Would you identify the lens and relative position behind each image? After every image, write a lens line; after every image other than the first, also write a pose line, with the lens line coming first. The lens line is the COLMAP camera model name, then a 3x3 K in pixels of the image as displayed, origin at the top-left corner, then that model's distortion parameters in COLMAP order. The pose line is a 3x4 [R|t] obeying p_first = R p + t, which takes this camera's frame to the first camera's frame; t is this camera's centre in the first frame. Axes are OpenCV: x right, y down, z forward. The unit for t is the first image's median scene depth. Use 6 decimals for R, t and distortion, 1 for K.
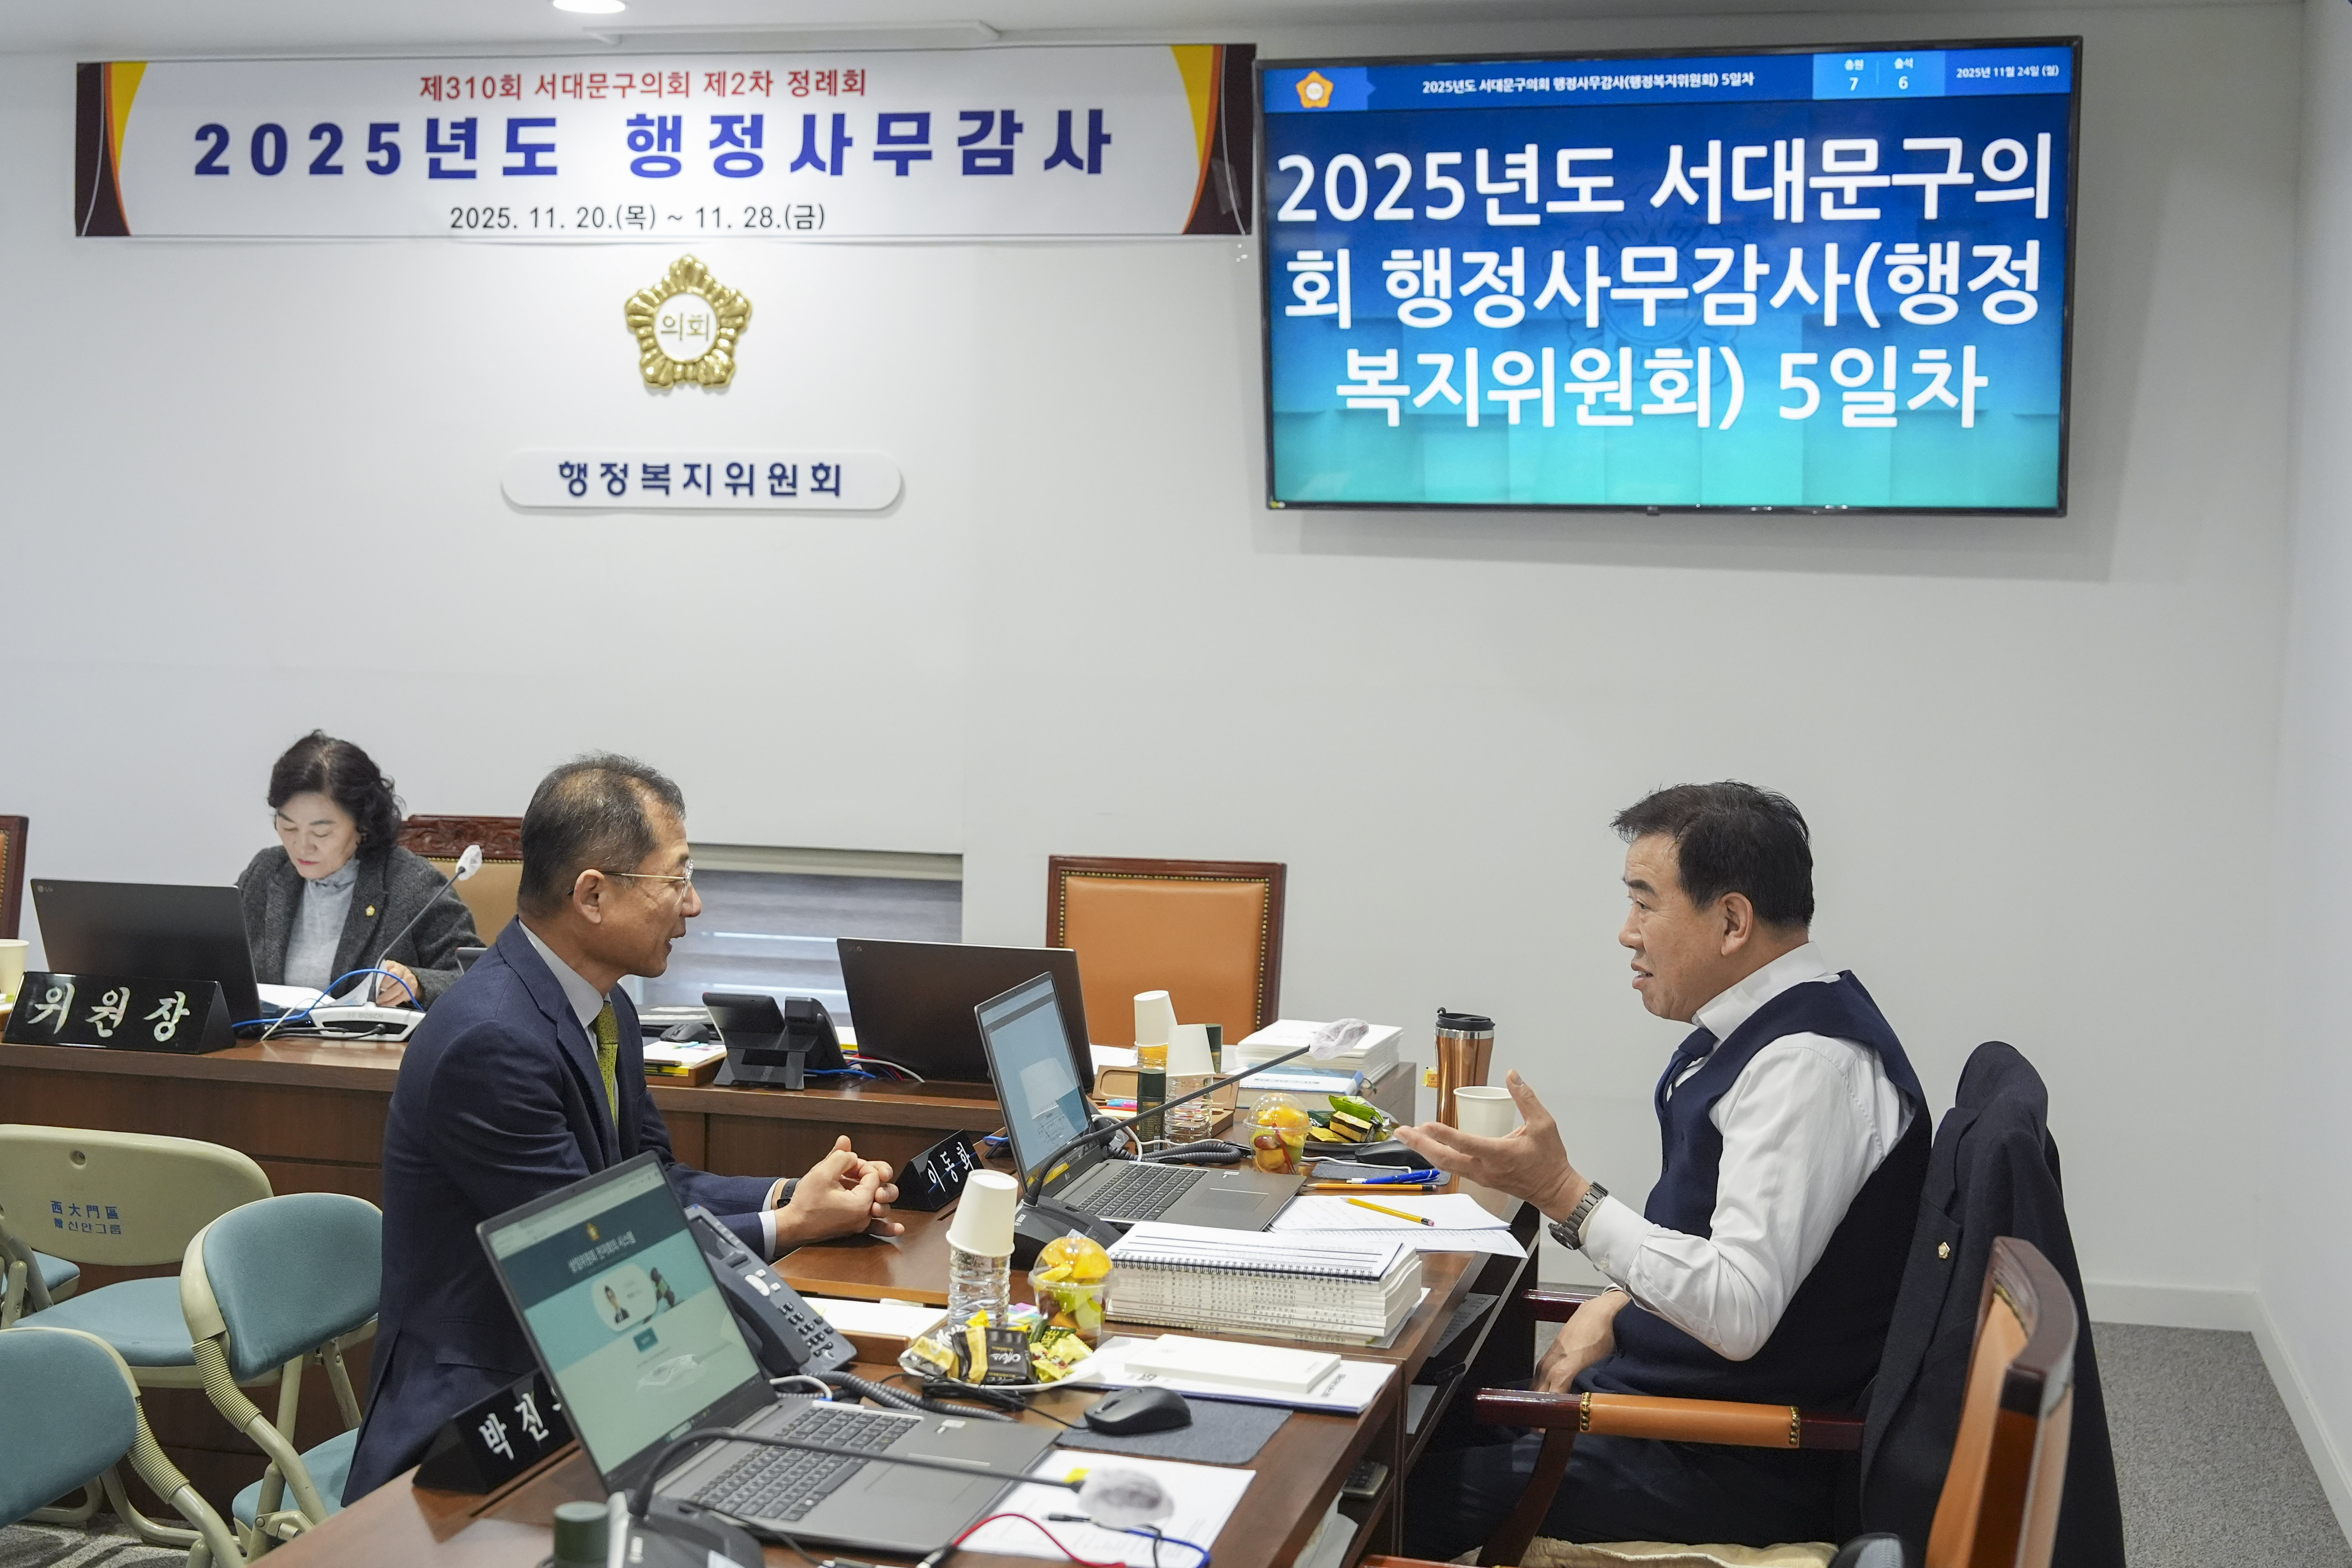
lens RADIAL K [[3158.1, 0, 1128.2], [0, 3158.1, 744.0], [0, 0, 1]] dist [-0.010673, 0.000000]
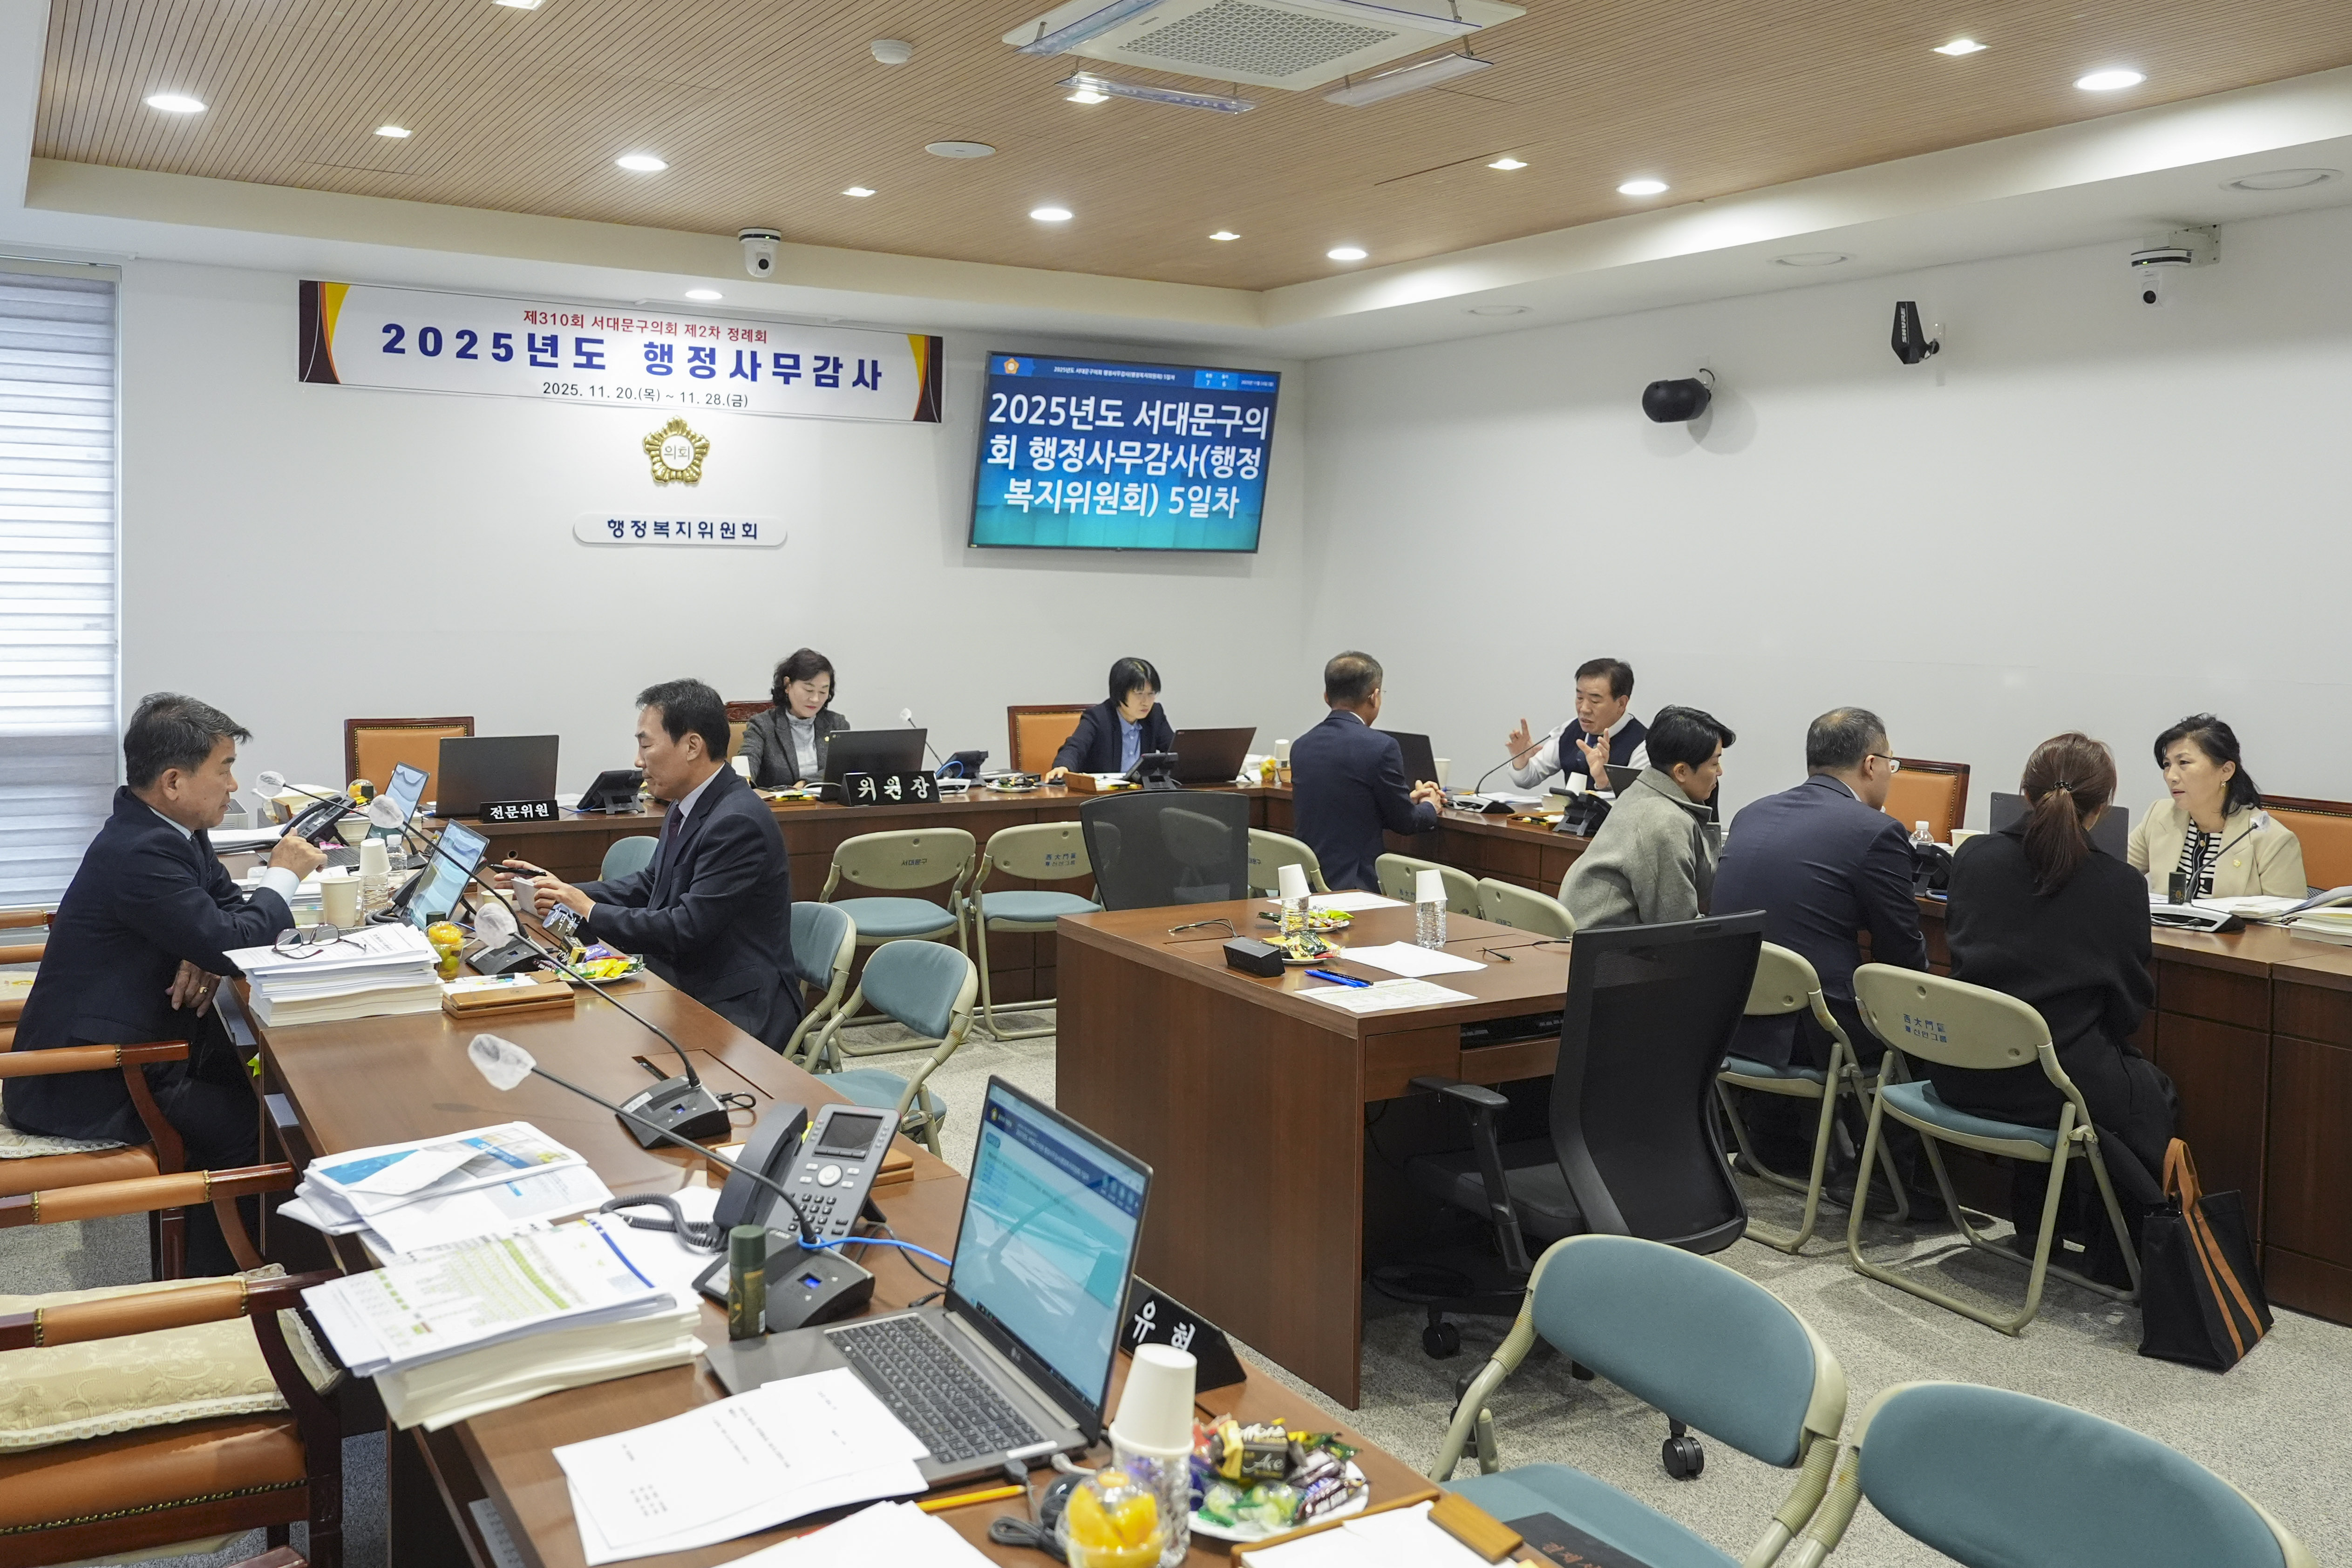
lens RADIAL K [[1948.6, 0, 1137.8], [0, 1948.6, 652.9], [0, 0, 1]] dist [-0.019221, 0.018010]
pose [[0.715205, -0.036455, 0.697964, -0.877038], [0.033196, 0.999284, 0.018176, -0.021676], [-0.698126, 0.010170, 0.715902, -0.076624]]
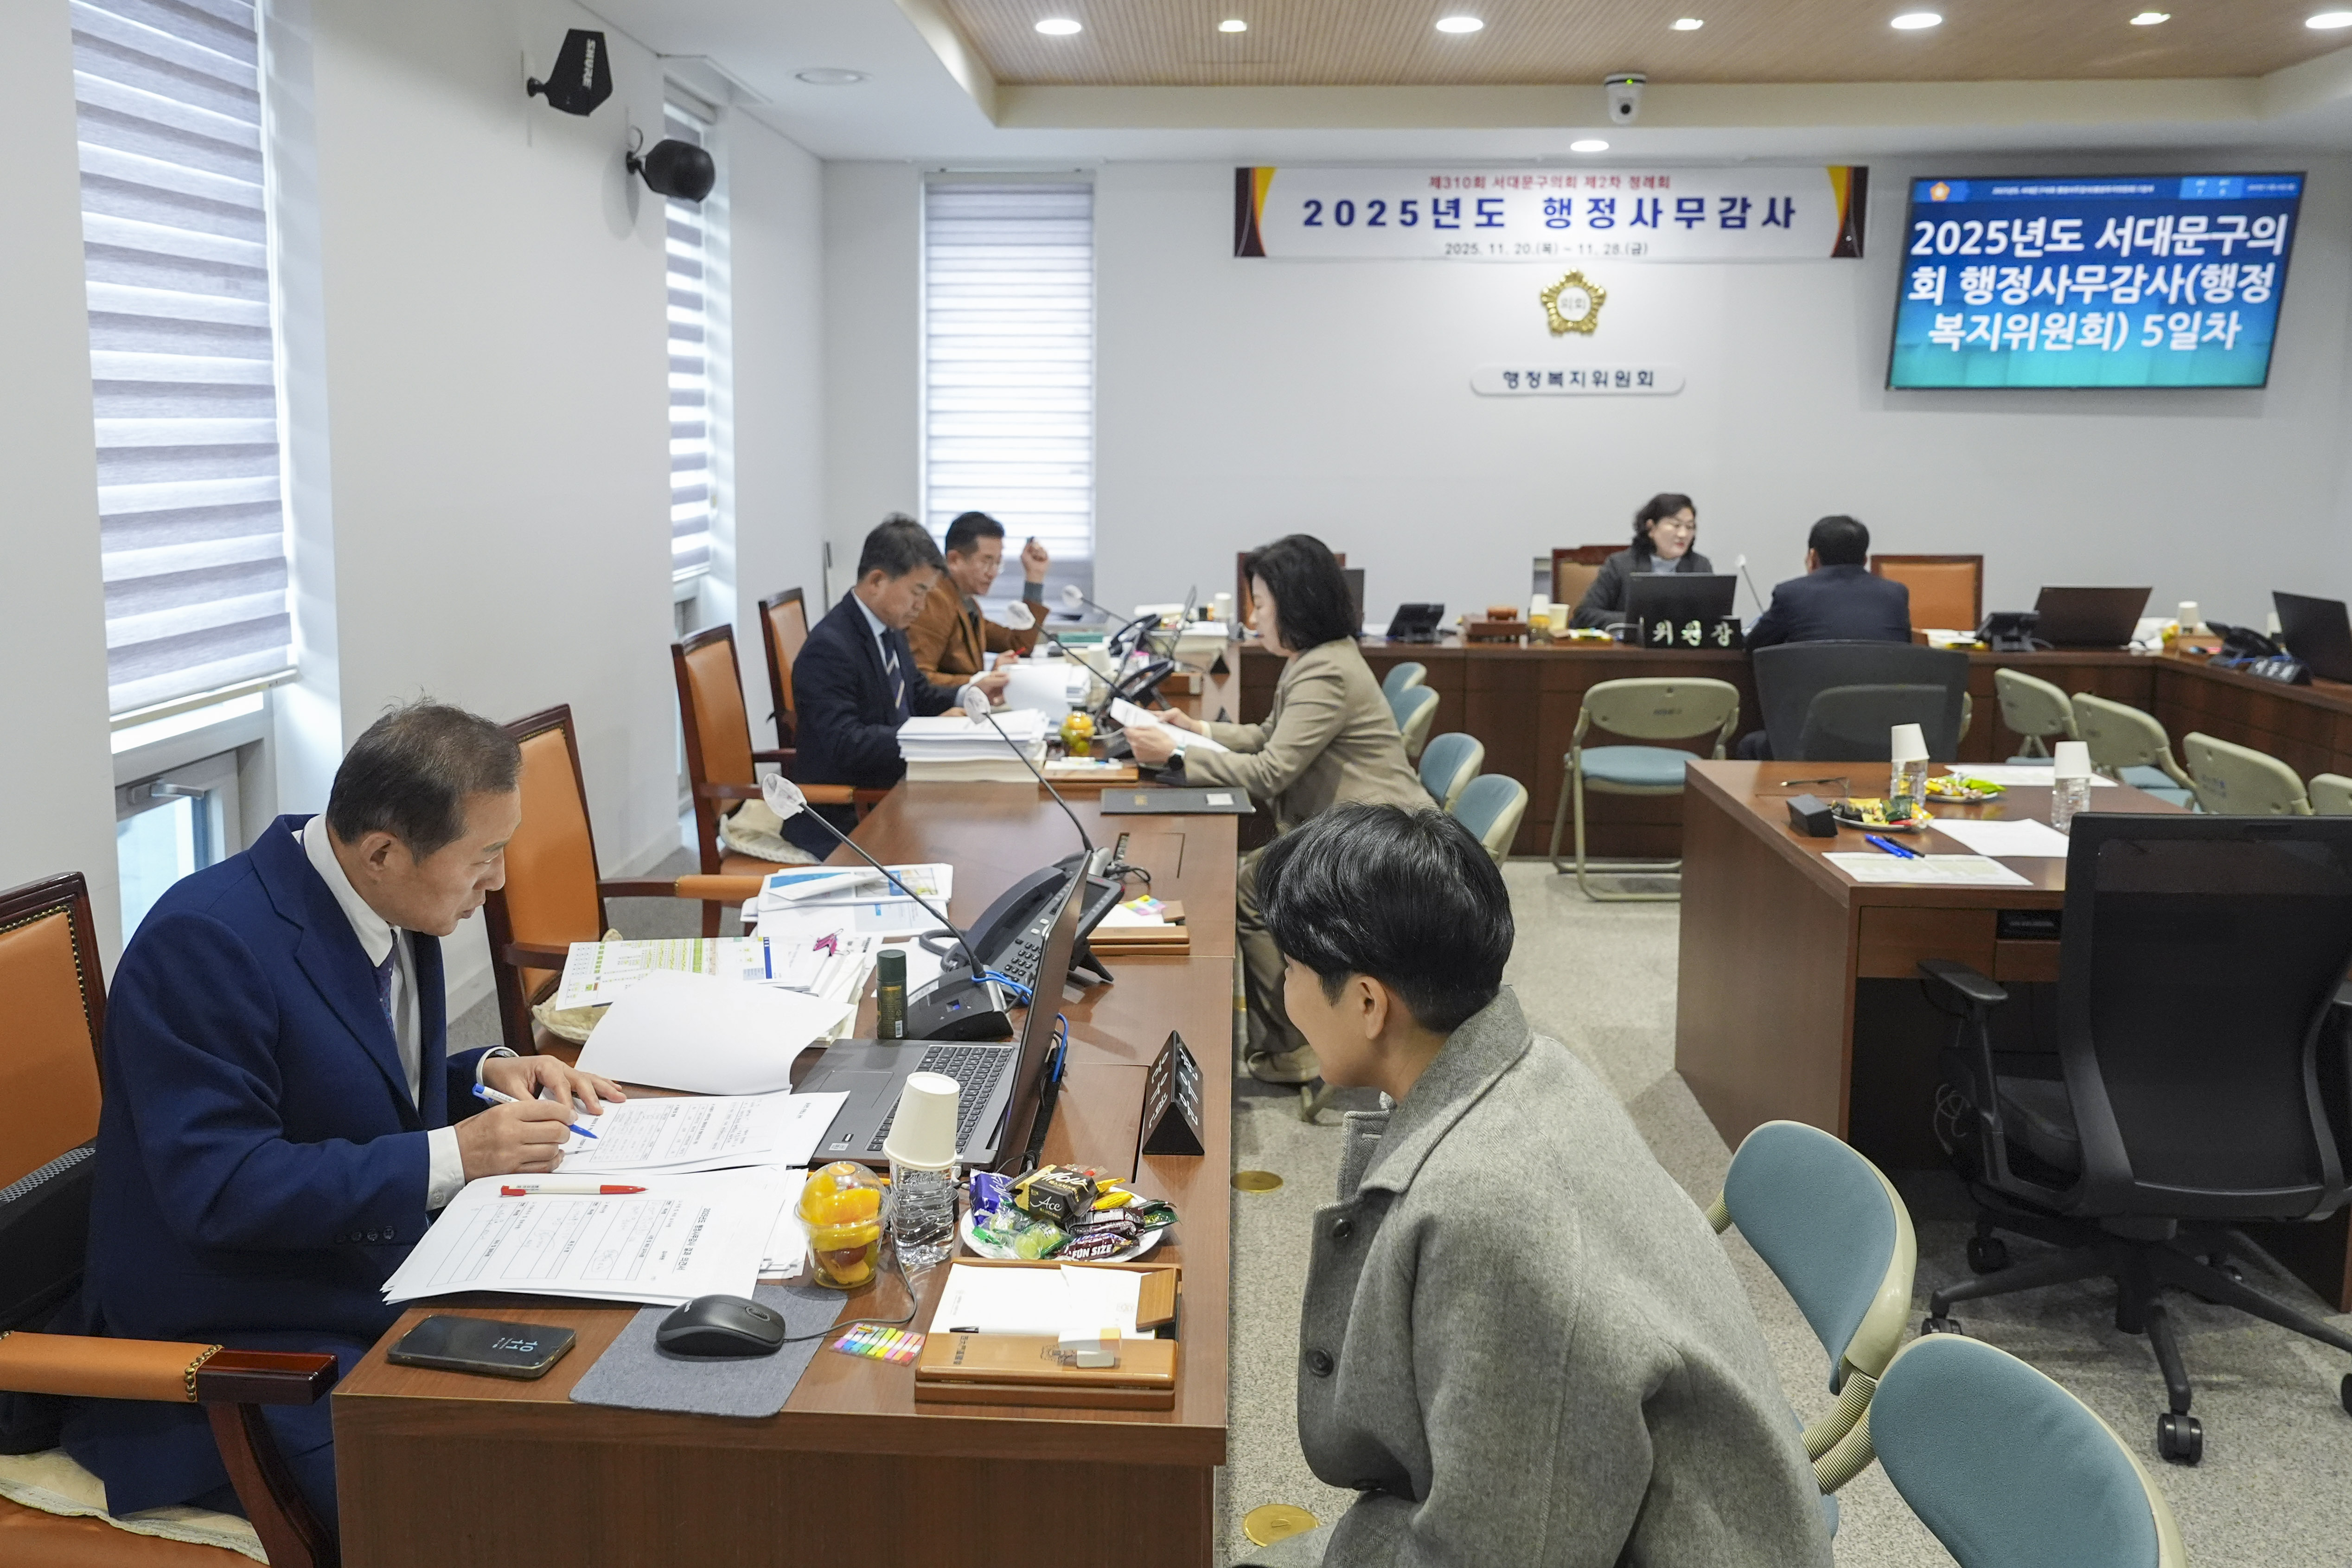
lens RADIAL K [[1857.9, 0, 1096.8], [0, 1857.9, 672.0], [0, 0, 1]] dist [0.000727, -0.008570]
pose [[0.985982, -0.040433, 0.161876, -0.721234], [0.026494, 0.995824, 0.087364, -0.009220], [-0.164732, -0.081851, 0.982936, -0.163931]]
